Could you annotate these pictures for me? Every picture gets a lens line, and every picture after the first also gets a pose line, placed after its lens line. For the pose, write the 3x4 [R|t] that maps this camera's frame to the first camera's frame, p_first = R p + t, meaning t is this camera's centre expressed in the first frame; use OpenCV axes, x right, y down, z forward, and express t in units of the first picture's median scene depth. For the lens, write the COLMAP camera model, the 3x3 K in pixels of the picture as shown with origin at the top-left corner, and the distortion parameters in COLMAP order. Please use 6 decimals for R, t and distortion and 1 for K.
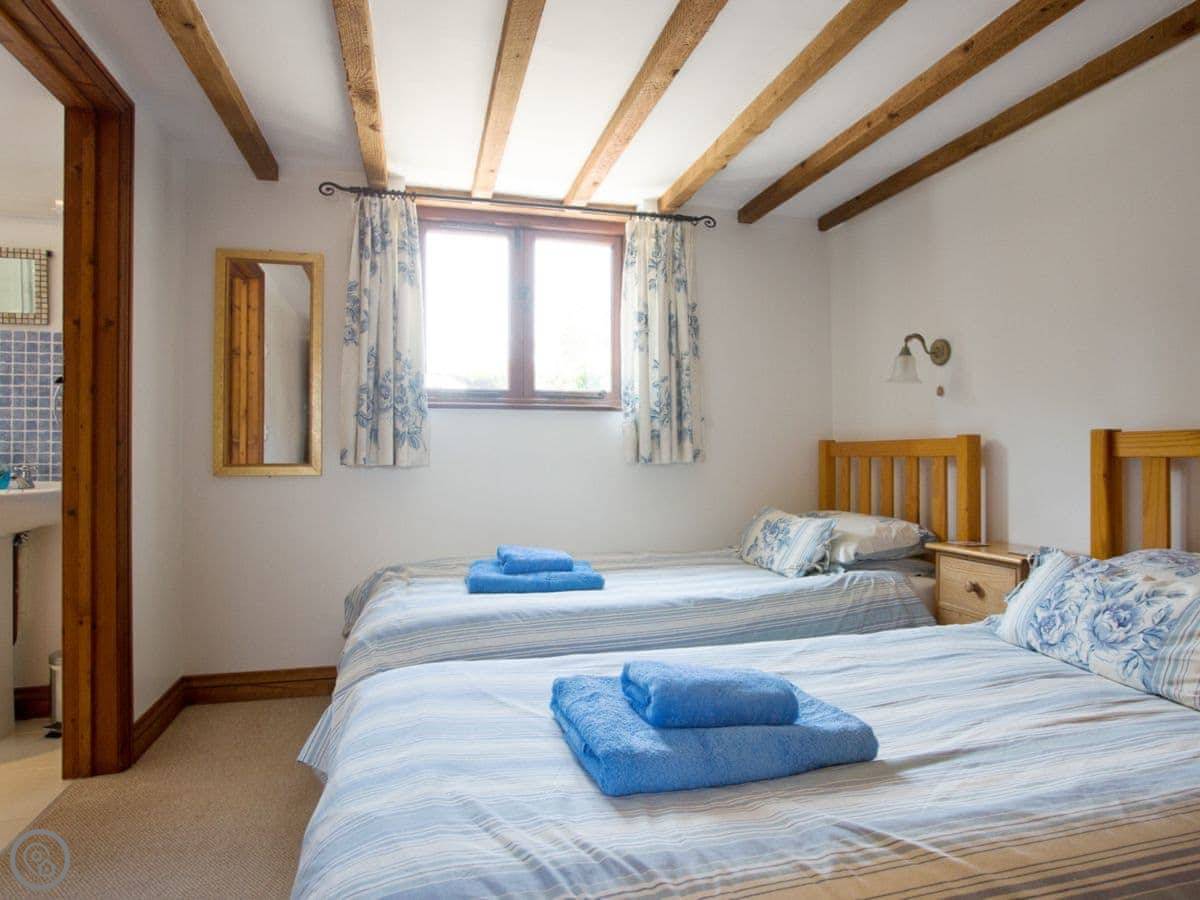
lens RADIAL K [[742.5, 0, 600.0], [0, 742.5, 450.0], [0, 0, 1]] dist [-0.000411, 0.001141]
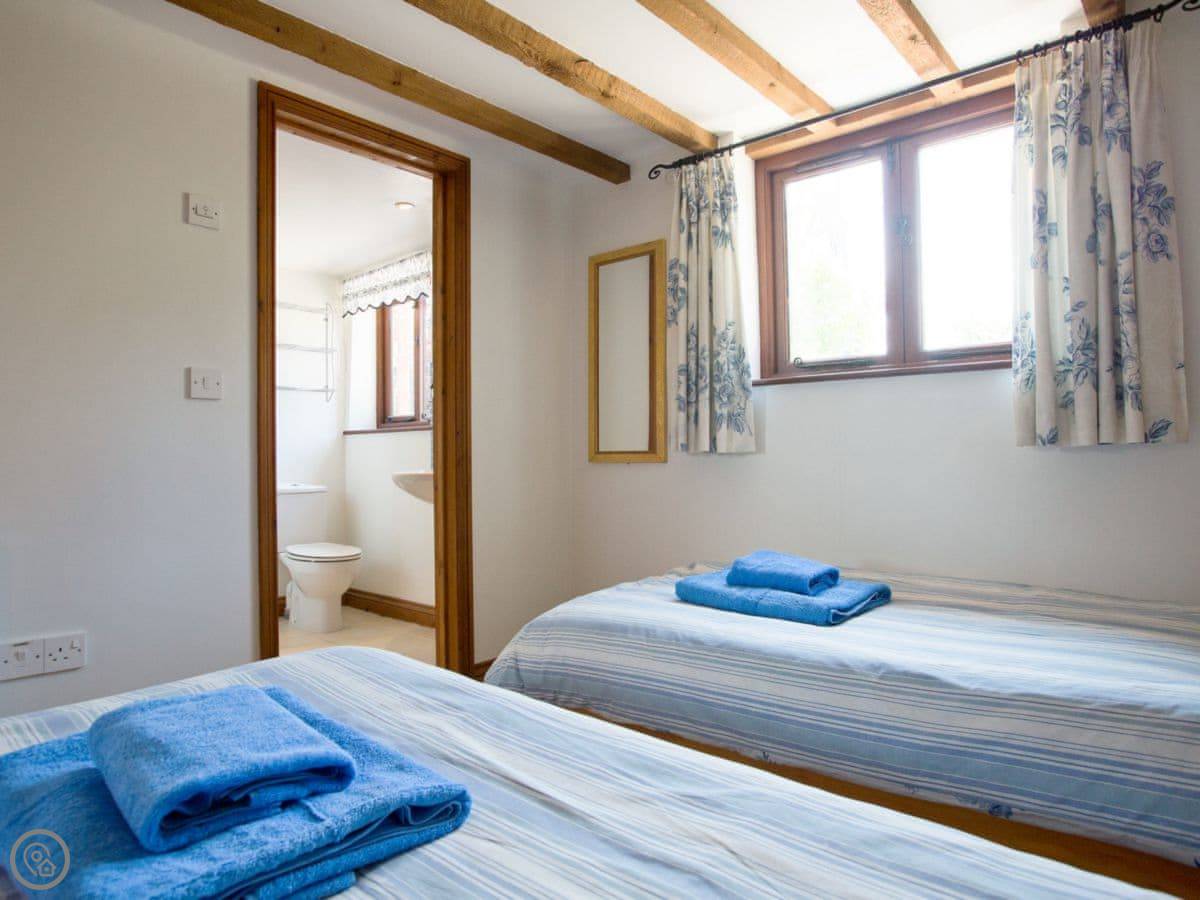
lens RADIAL K [[719.4, 0, 600.0], [0, 719.4, 450.0], [0, 0, 1]] dist [-0.058979, 0.066206]
pose [[0.579623, -0.009768, -0.814826, 0.349621], [0.011484, 0.999927, -0.003817, 0.020300], [0.814804, -0.007145, 0.579693, 0.370106]]
